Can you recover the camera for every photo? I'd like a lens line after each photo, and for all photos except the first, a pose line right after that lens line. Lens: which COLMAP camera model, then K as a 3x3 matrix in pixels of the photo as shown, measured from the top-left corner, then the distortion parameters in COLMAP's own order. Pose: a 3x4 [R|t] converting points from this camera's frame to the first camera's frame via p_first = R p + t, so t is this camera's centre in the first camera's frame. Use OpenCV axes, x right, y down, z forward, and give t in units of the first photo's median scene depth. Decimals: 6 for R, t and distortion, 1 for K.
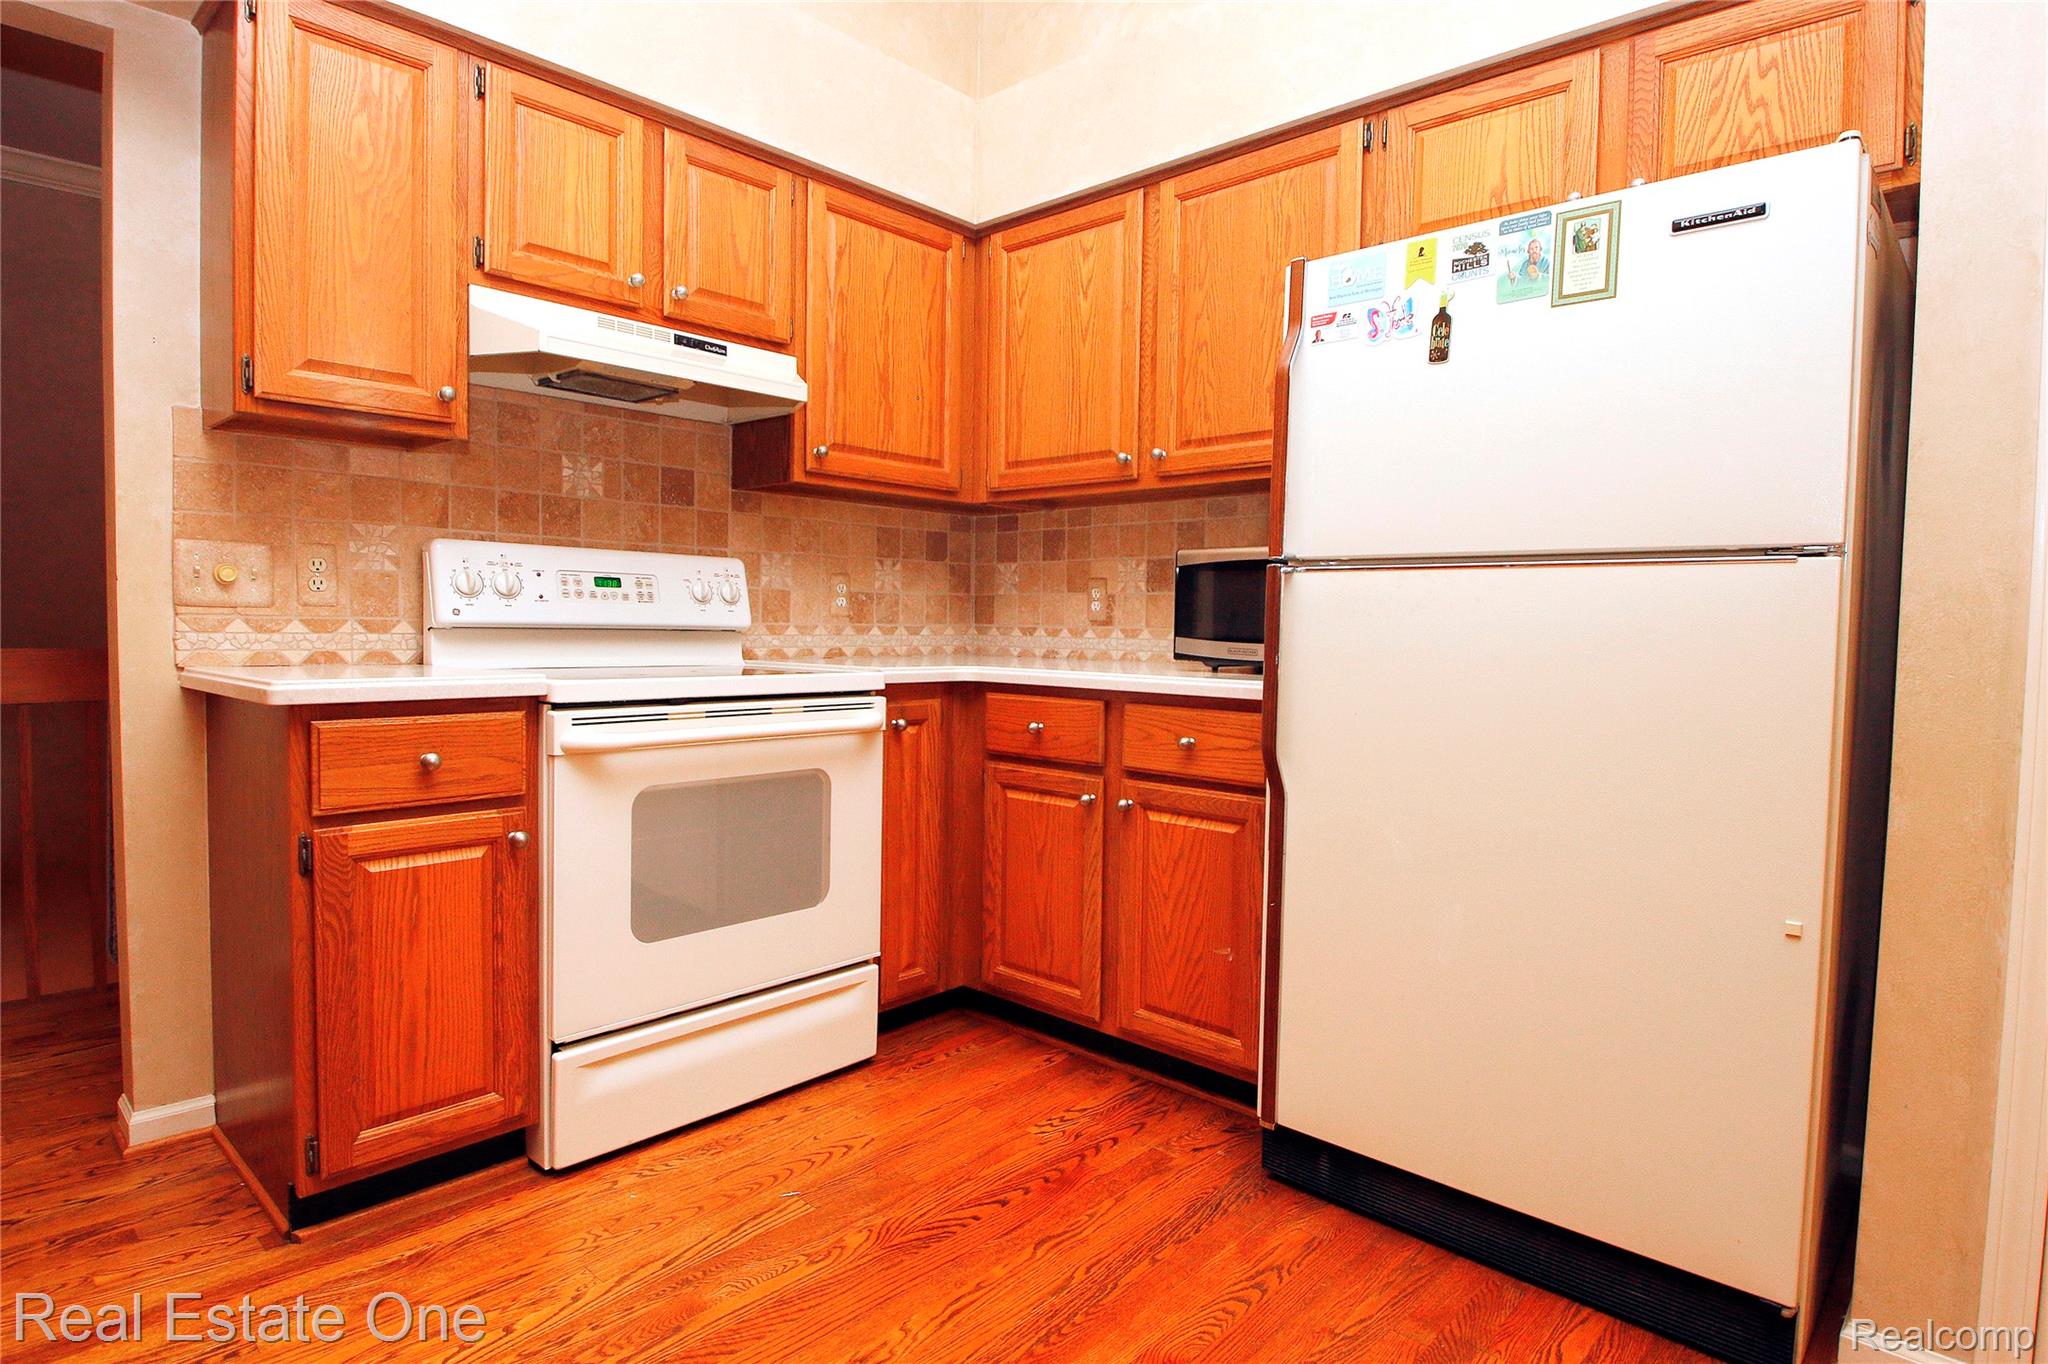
lens RADIAL K [[1042.2, 0, 1024.0], [0, 1042.2, 682.0], [0, 0, 1]] dist [0.020367, -0.037252]
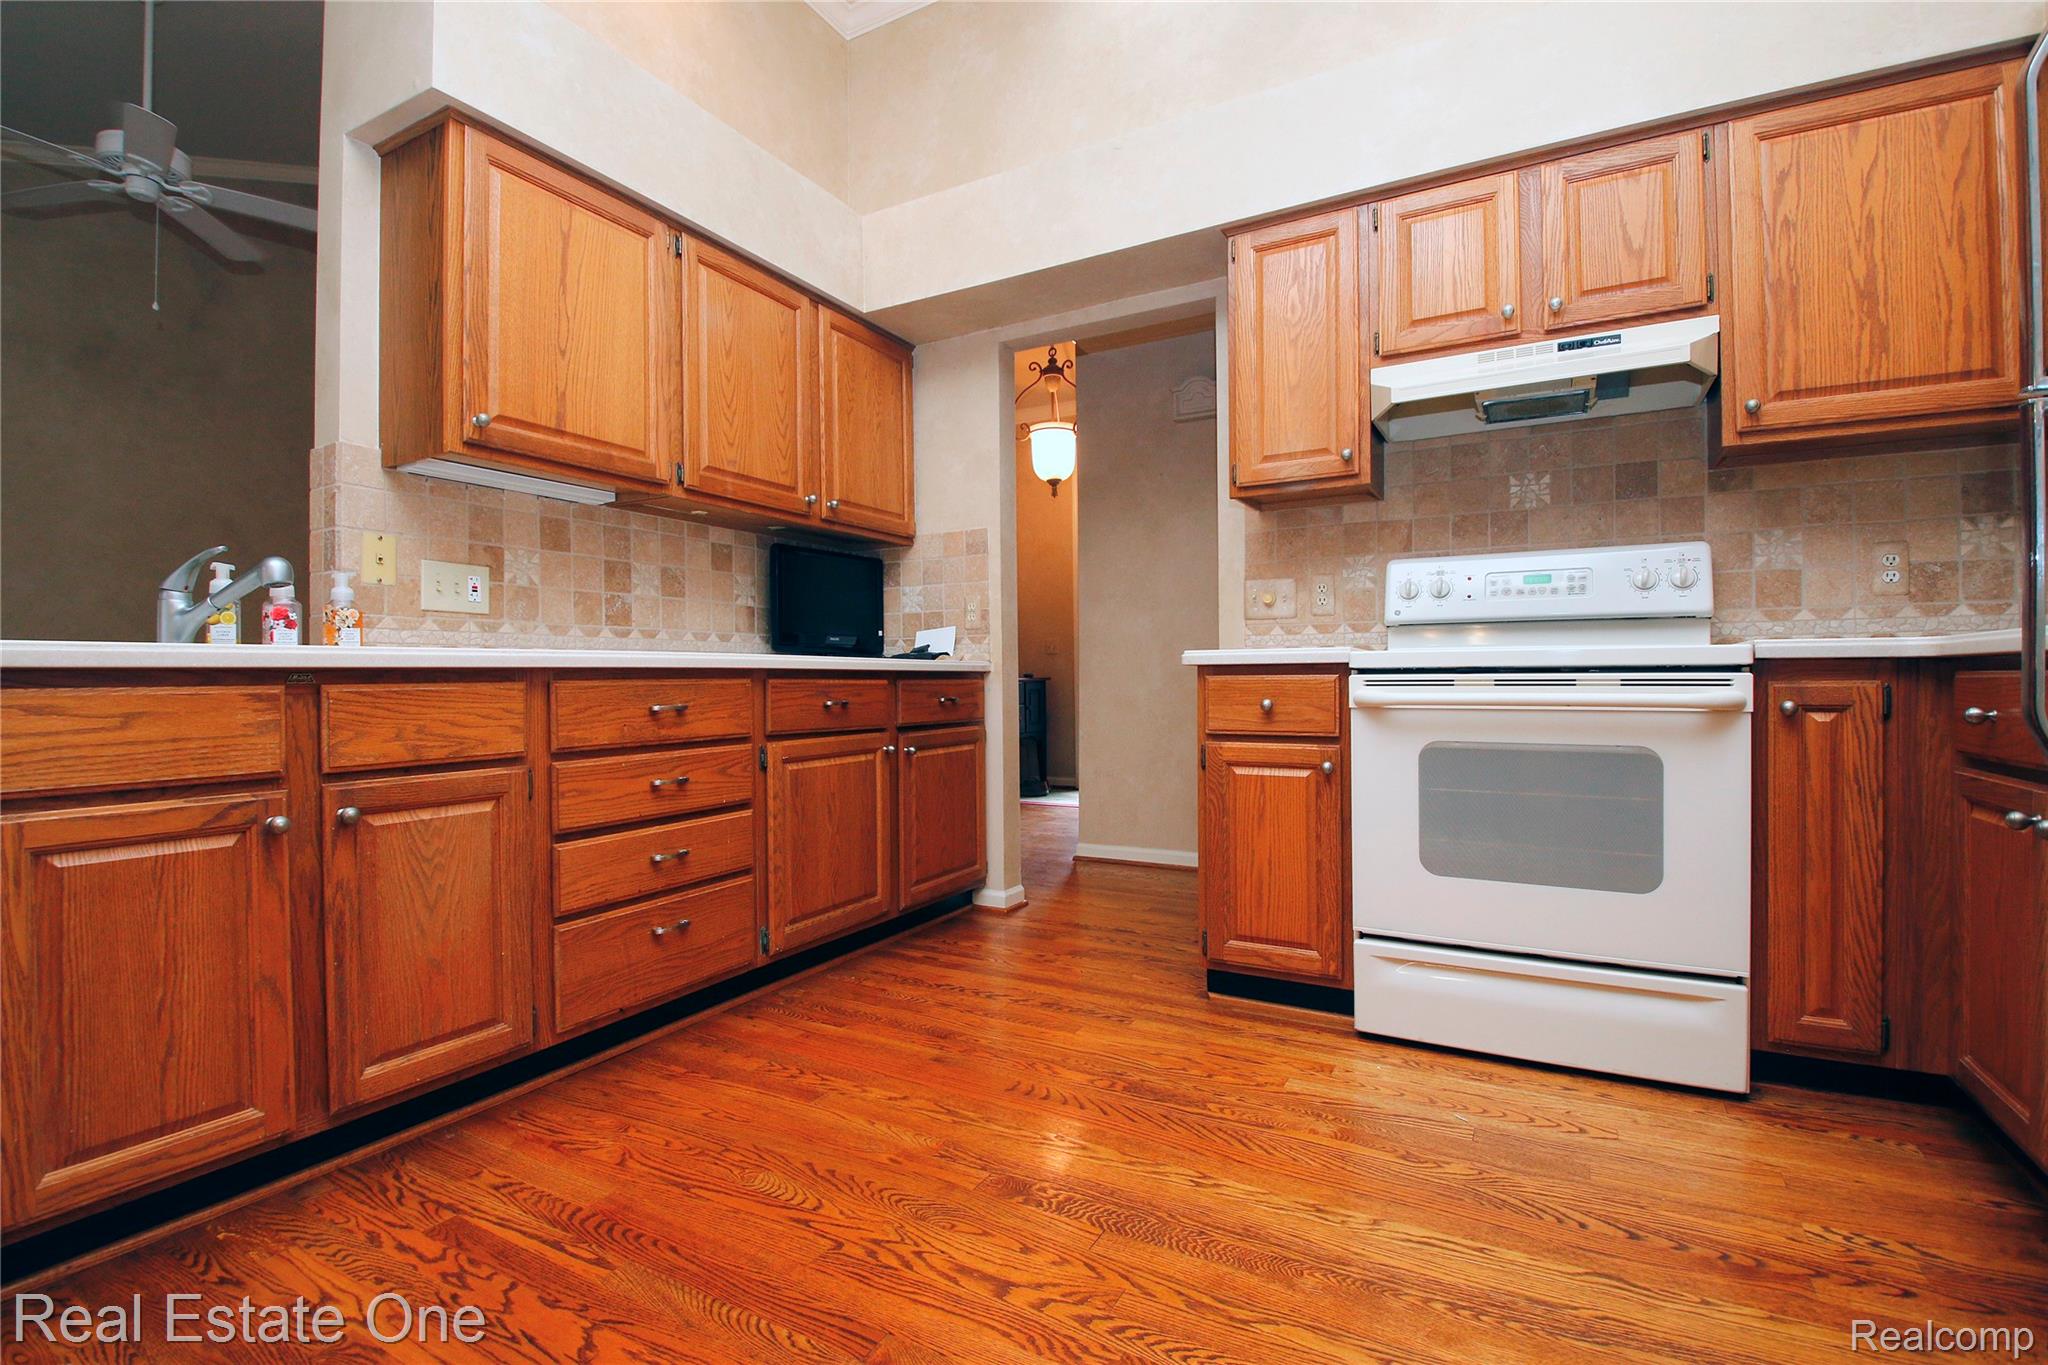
lens RADIAL K [[902.7, 0, 1024.0], [0, 902.7, 682.5], [0, 0, 1]] dist [-0.001893, -0.017530]
pose [[0.259766, -0.009847, -0.965621, 0.442826], [-0.037084, 0.999109, -0.020165, 0.062744], [0.964959, 0.041047, 0.259169, 0.248292]]
